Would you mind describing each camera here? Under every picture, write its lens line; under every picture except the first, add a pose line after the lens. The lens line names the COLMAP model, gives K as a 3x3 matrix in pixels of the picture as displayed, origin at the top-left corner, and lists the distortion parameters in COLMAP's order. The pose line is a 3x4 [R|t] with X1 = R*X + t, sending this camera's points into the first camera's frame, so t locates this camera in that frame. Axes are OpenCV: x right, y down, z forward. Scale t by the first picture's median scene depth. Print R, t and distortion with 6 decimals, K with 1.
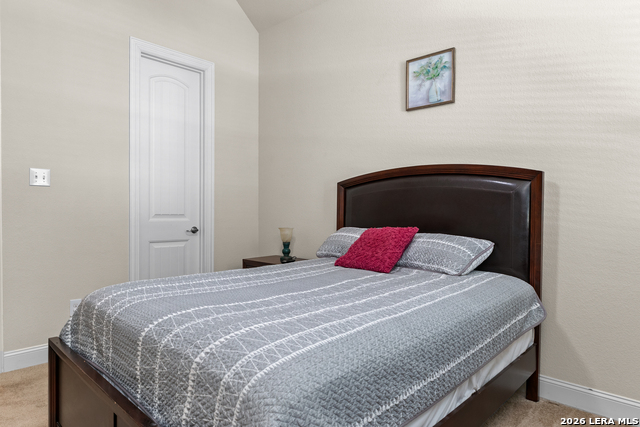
lens RADIAL K [[396.2, 0, 320.2], [0, 396.2, 214.3], [0, 0, 1]] dist [-0.000237, 0.003220]
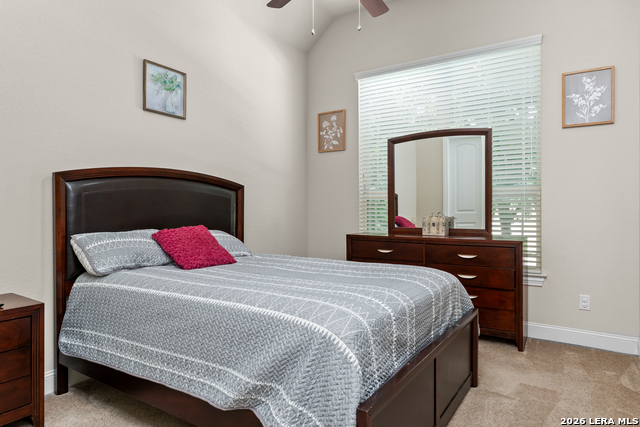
lens RADIAL K [[396.2, 0, 320.3], [0, 396.2, 213.3], [0, 0, 1]] dist [-0.000237, 0.003220]
pose [[-0.127478, -0.005787, 0.991825, -0.858552], [0.014539, 0.999865, 0.007702, -0.005421], [-0.991735, 0.015402, -0.127376, 0.729446]]
